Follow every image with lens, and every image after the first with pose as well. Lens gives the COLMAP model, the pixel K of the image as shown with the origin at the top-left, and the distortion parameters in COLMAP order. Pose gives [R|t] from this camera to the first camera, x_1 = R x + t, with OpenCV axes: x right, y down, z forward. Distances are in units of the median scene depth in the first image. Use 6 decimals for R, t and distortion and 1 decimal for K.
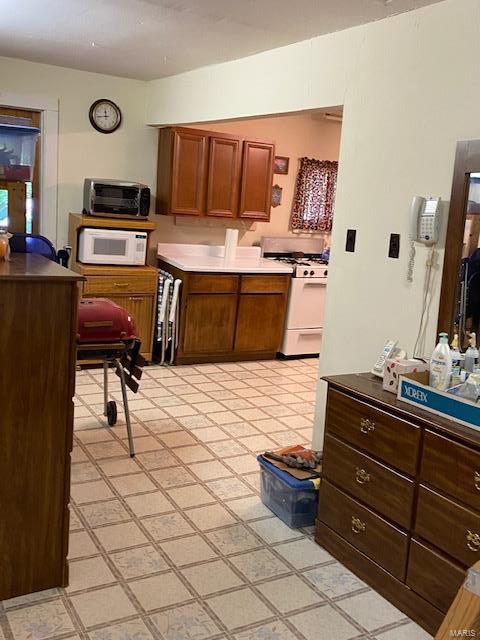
lens RADIAL K [[636.0, 0, 240.6], [0, 636.0, 323.8], [0, 0, 1]] dist [0.004509, 0.000000]
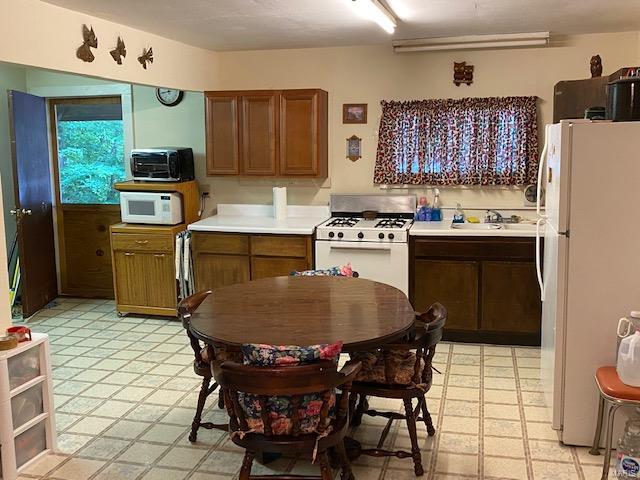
lens RADIAL K [[636.0, 0, 320.7], [0, 636.0, 236.2], [0, 0, 1]] dist [0.004509, 0.000000]
pose [[0.712069, 0.014430, -0.701961, 0.731699], [-0.074810, 0.995657, -0.055419, -0.031092], [0.698112, 0.091976, 0.710056, 0.402897]]
